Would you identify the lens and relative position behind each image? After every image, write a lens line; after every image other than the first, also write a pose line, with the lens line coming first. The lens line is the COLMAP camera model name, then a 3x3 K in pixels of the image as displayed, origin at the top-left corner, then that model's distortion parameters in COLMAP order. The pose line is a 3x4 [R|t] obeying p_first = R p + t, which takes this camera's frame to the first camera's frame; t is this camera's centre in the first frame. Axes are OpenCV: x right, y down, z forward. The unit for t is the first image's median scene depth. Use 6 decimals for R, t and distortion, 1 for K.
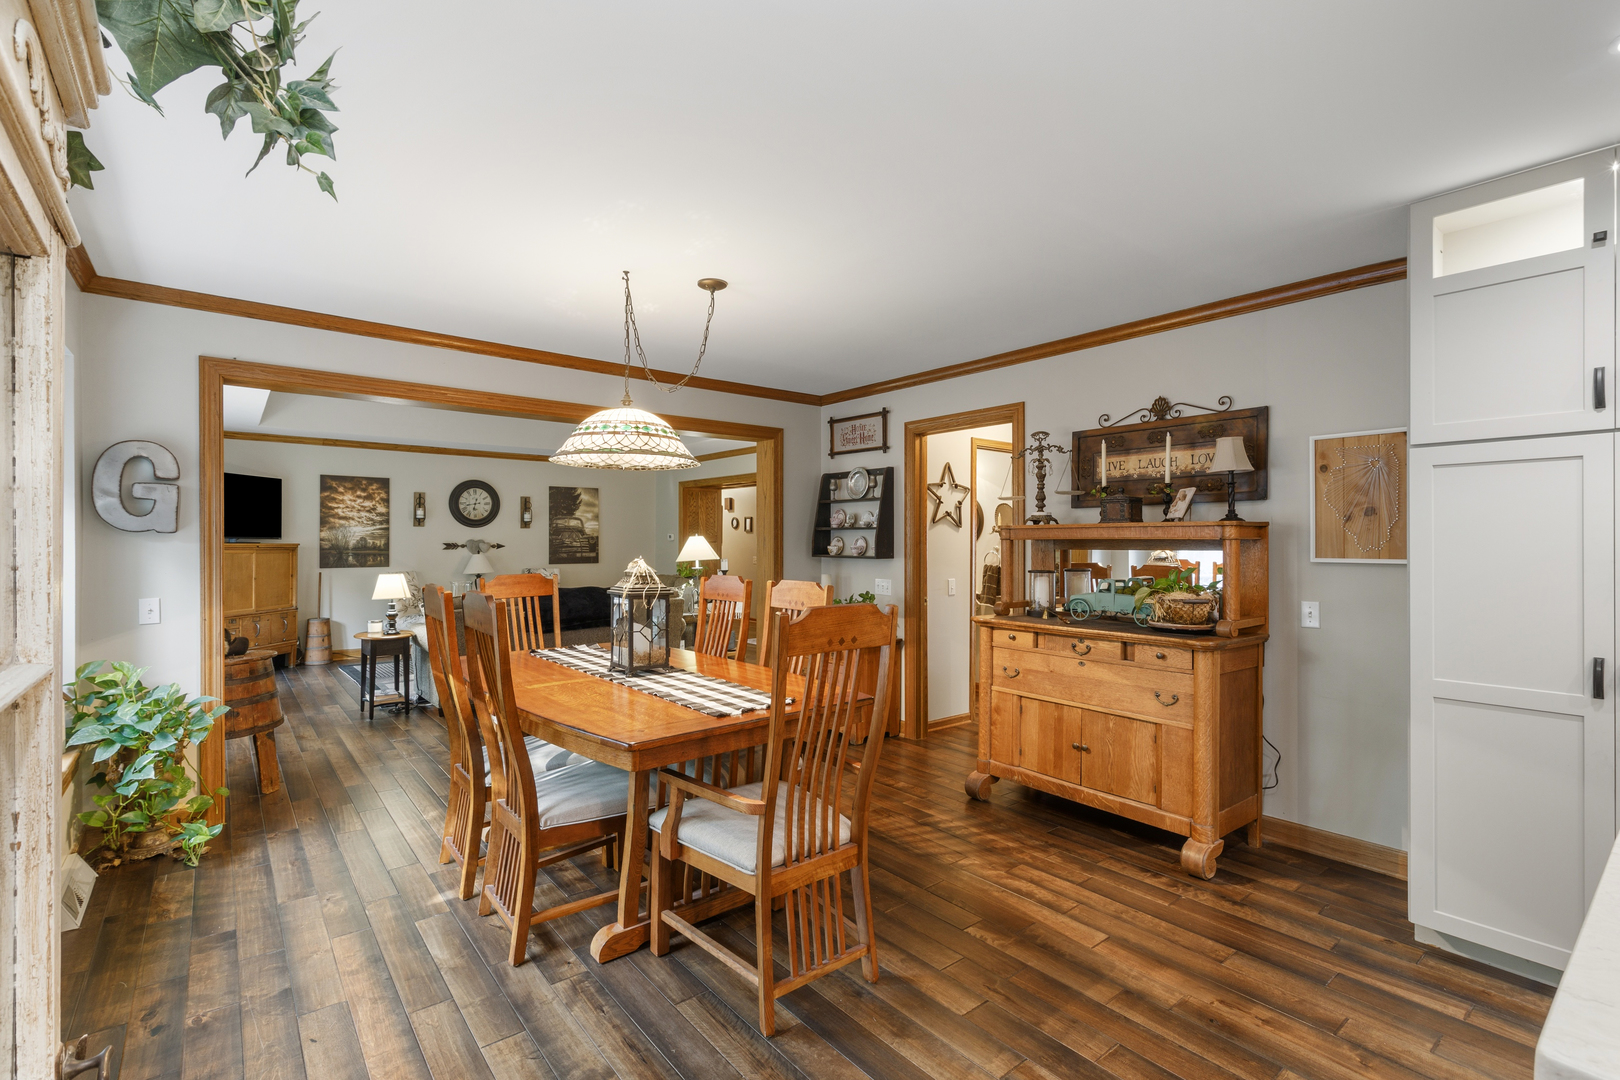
lens RADIAL K [[737.6, 0, 808.8], [0, 737.6, 540.5], [0, 0, 1]] dist [0.003270, 0.000094]
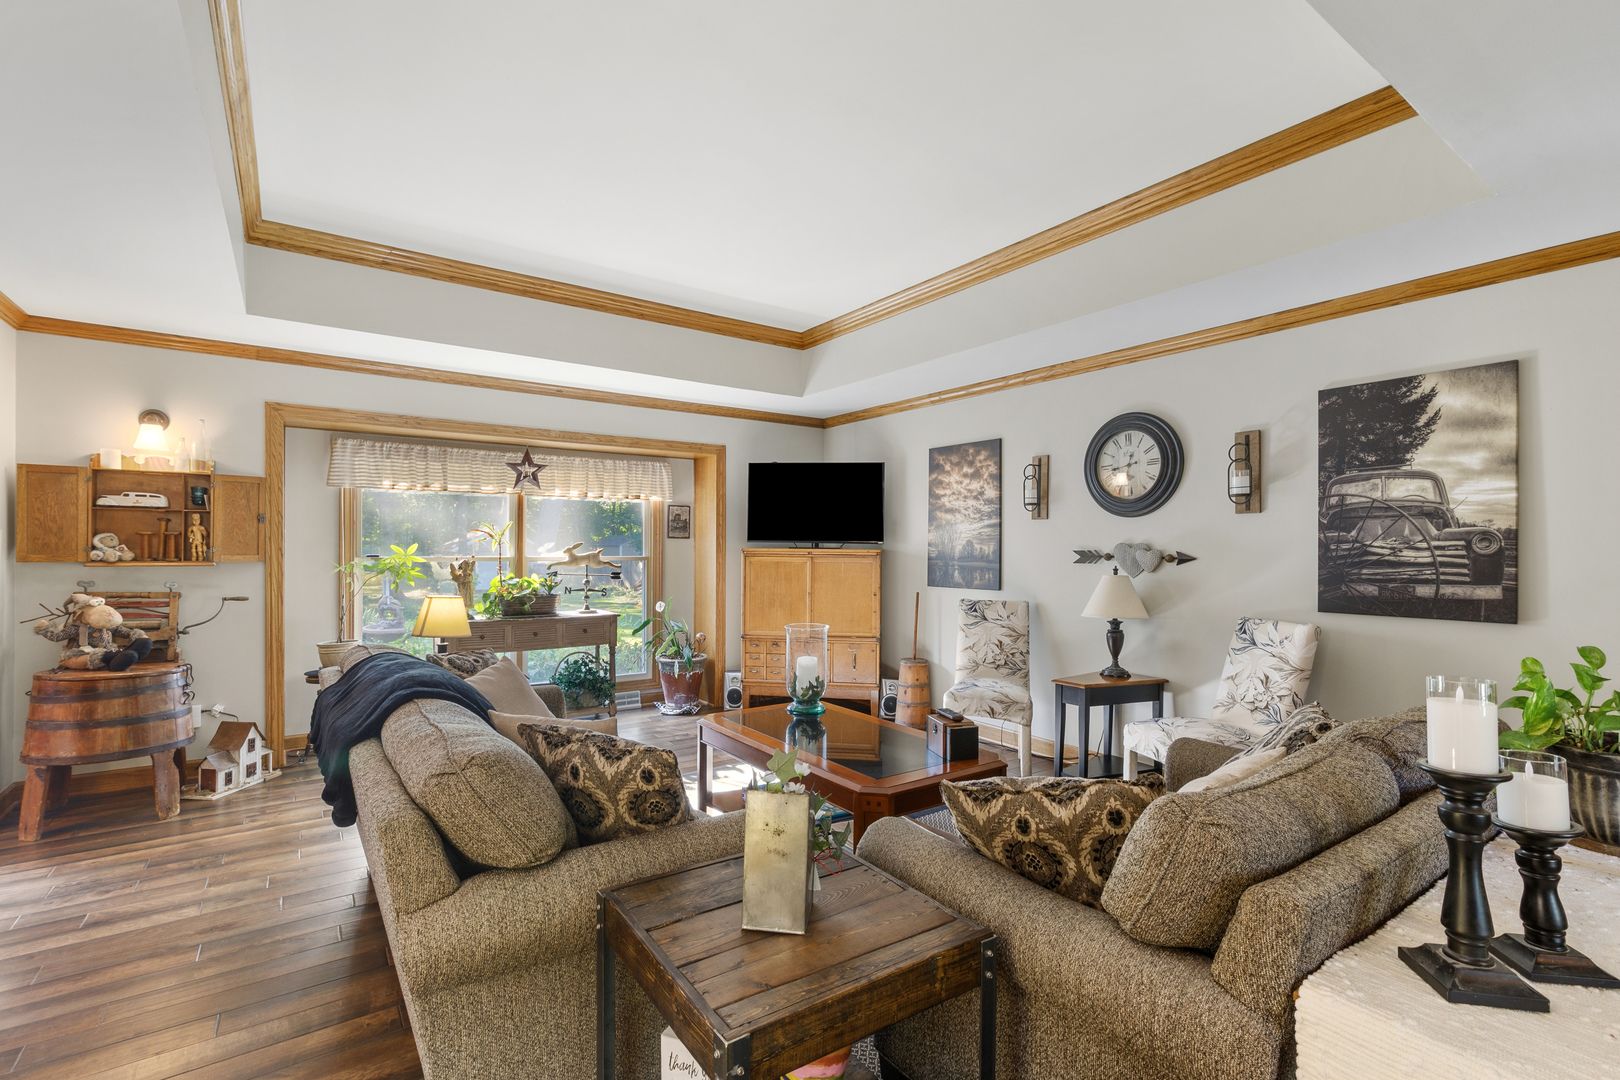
lens RADIAL K [[737.6, 0, 808.9], [0, 737.6, 547.2], [0, 0, 1]] dist [0.003270, 0.000094]
pose [[-0.074331, -0.003971, -0.997226, 0.019670], [-0.005190, 0.999980, -0.003595, 0.004252], [0.997220, 0.004909, -0.074350, 0.894861]]
